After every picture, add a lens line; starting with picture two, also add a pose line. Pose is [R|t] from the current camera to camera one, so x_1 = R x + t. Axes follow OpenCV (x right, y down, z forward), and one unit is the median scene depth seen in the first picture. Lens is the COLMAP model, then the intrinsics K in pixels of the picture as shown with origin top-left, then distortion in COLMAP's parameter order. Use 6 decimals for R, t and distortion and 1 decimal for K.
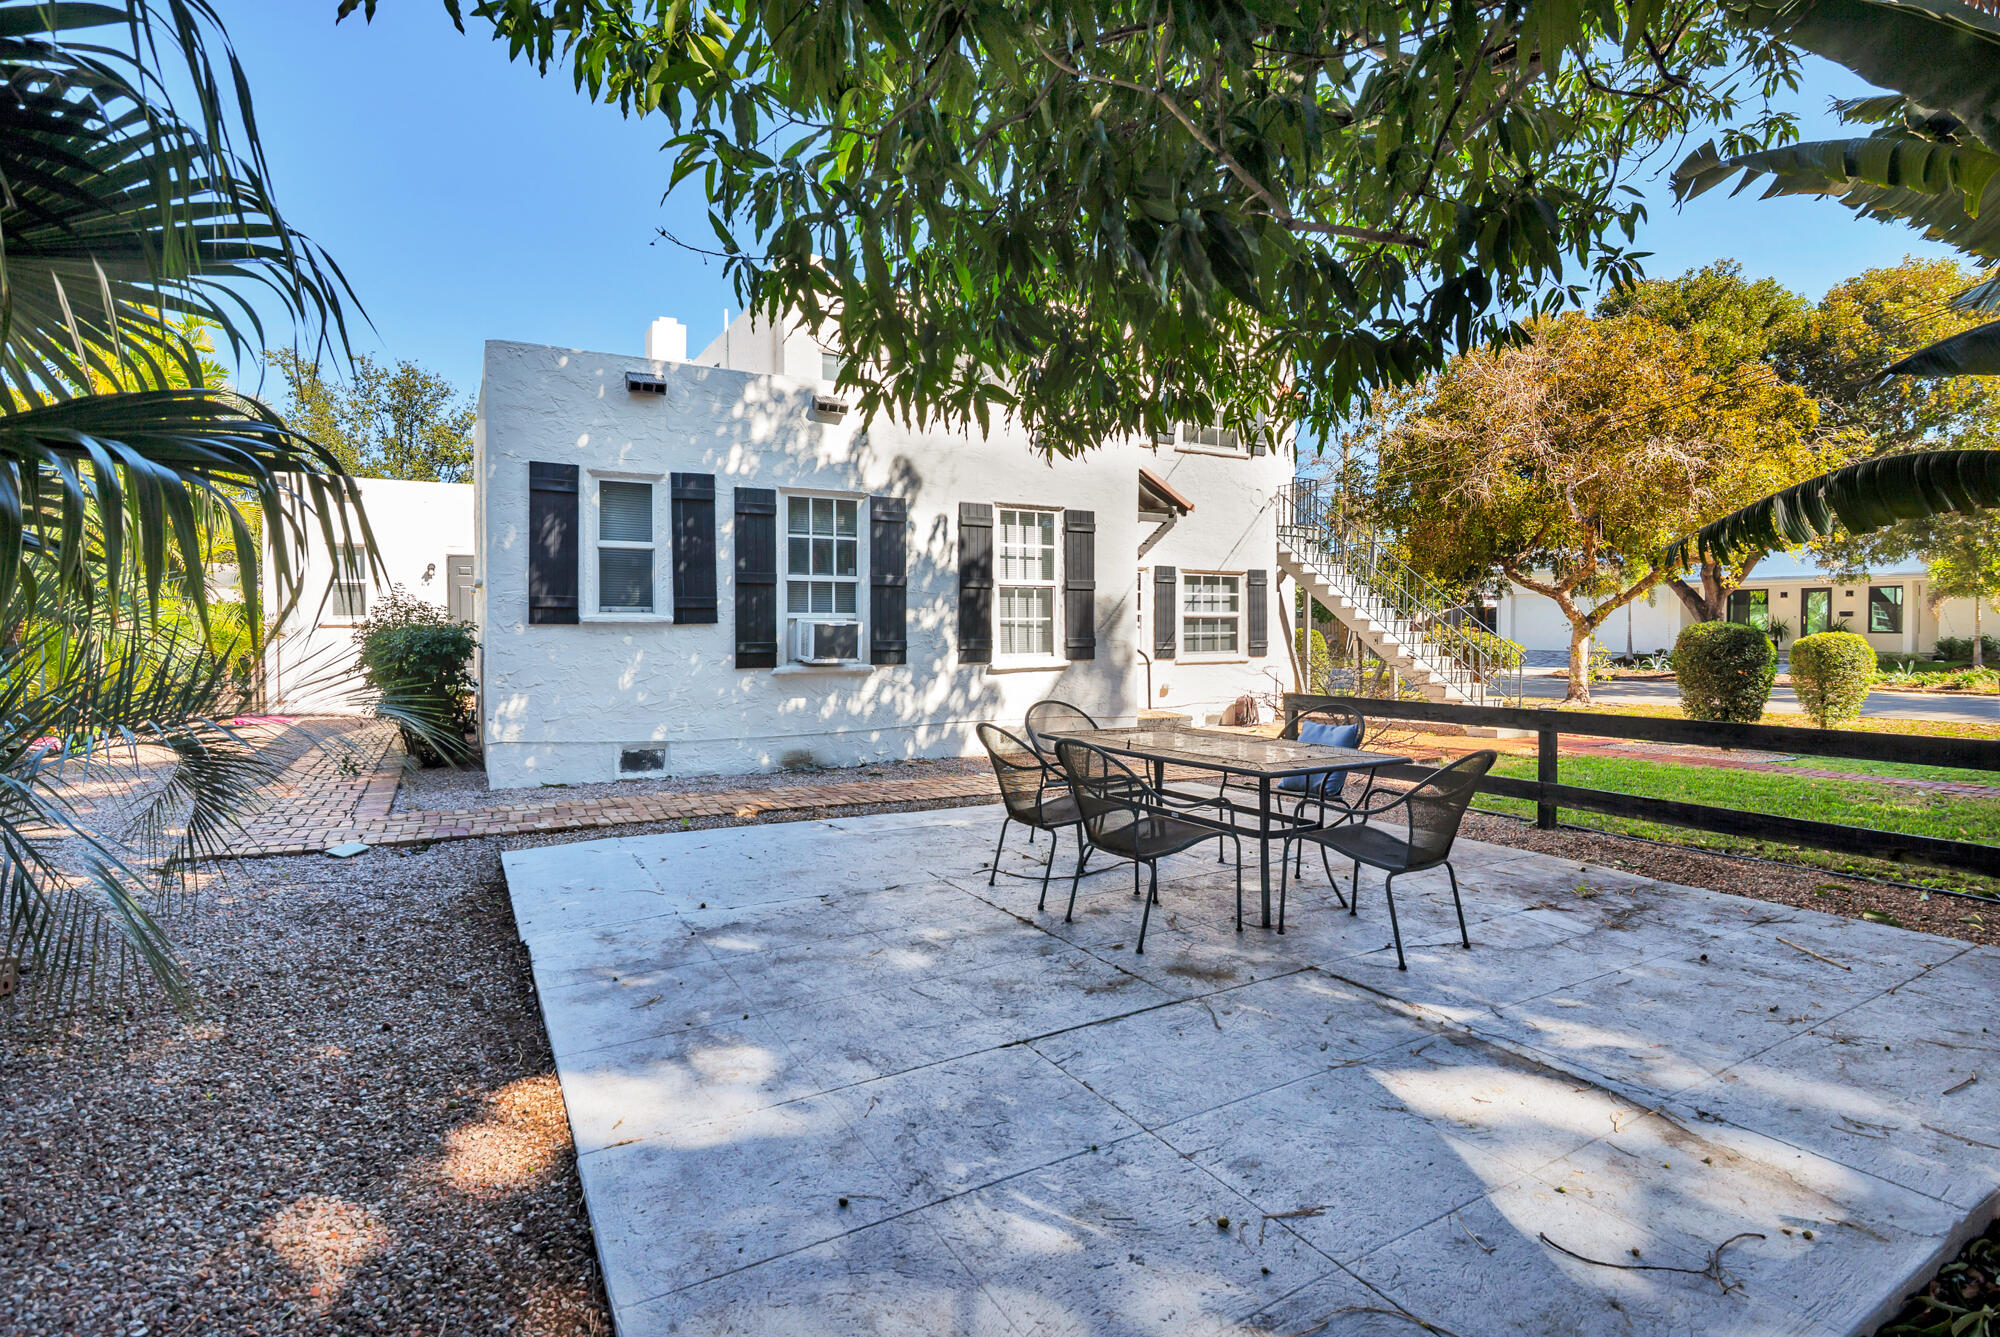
lens RADIAL K [[942.0, 0, 994.7], [0, 942.0, 650.7], [0, 0, 1]] dist [-0.002911, -0.000260]
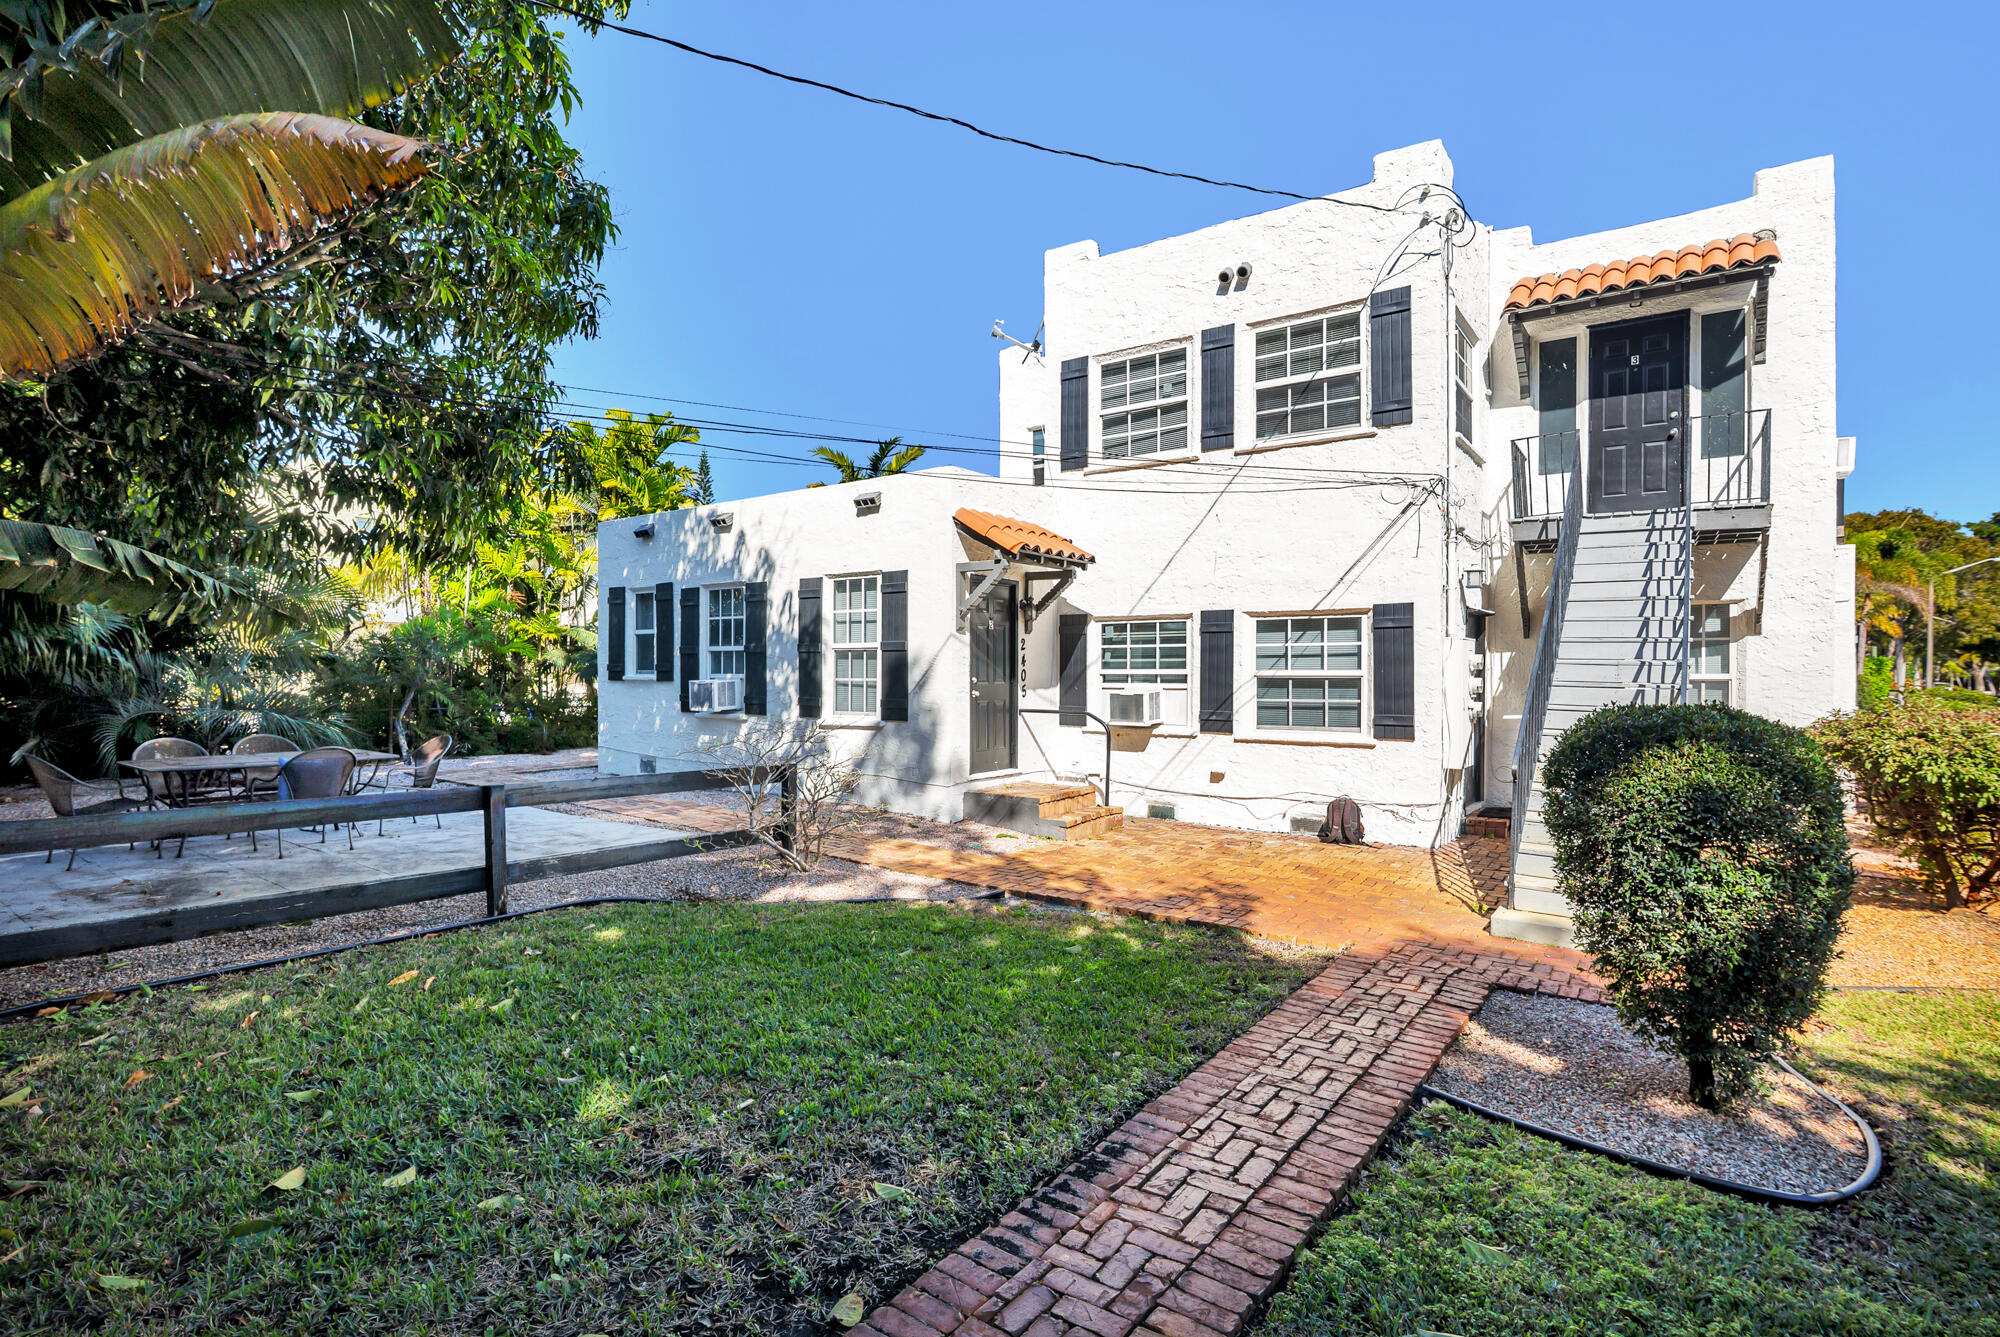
lens RADIAL K [[942.0, 0, 992.3], [0, 942.0, 678.6], [0, 0, 1]] dist [-0.002911, -0.000260]
pose [[0.417358, 0.006809, -0.908716, 1.125055], [-0.032073, 0.999459, -0.007241, -0.032968], [0.908176, 0.032168, 0.417351, 0.734674]]
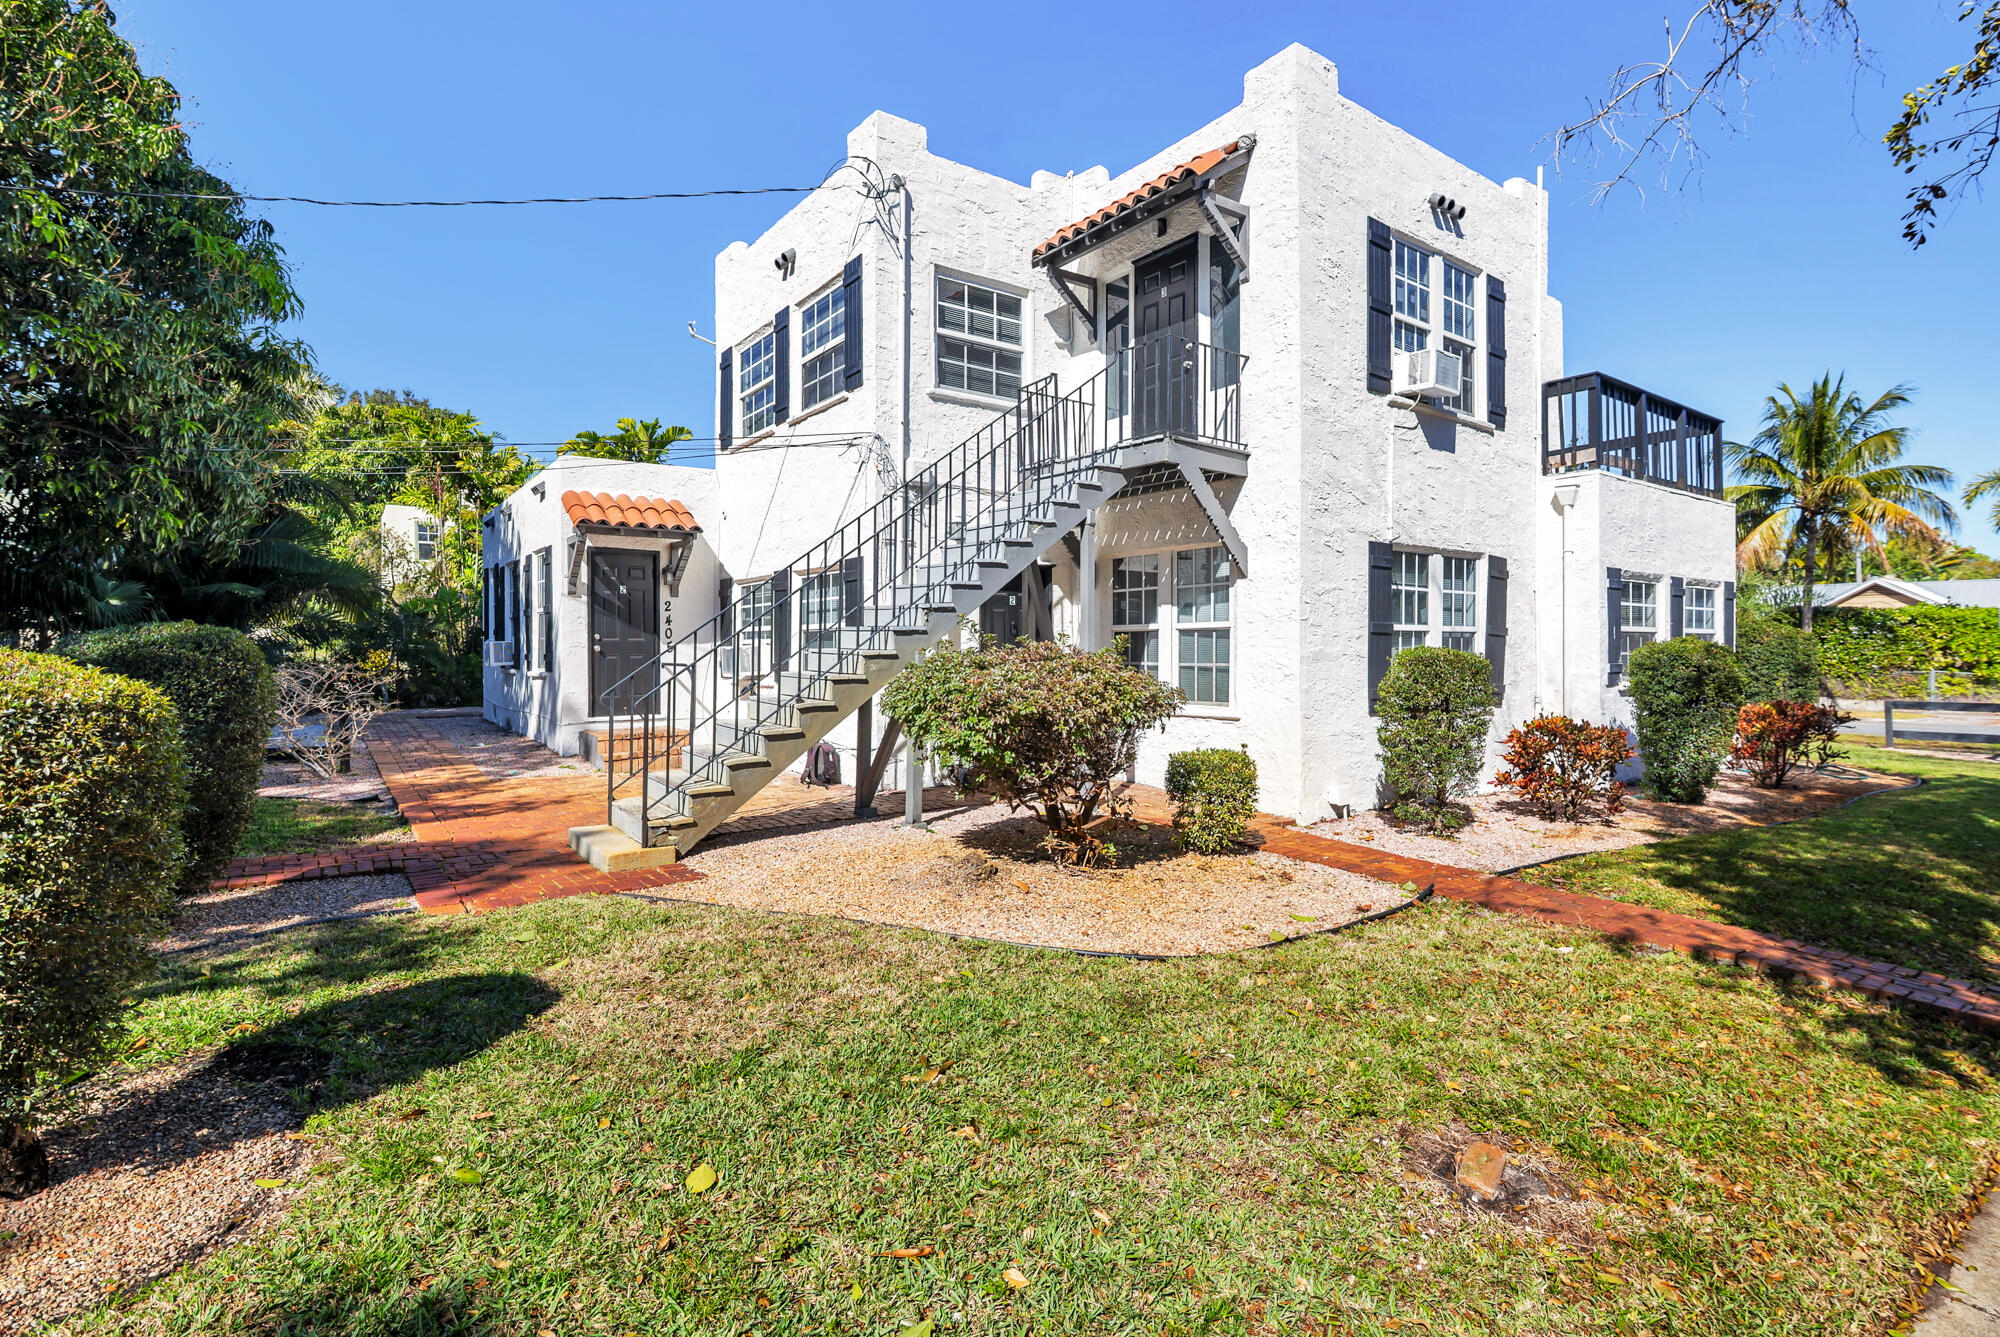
lens RADIAL K [[942.0, 0, 1002.7], [0, 942.0, 655.0], [0, 0, 1]] dist [-0.002911, -0.000260]
pose [[0.112031, 0.004003, -0.993697, 1.443315], [-0.029603, 0.999561, 0.000689, -0.030597], [0.993264, 0.029340, 0.112100, 1.547377]]
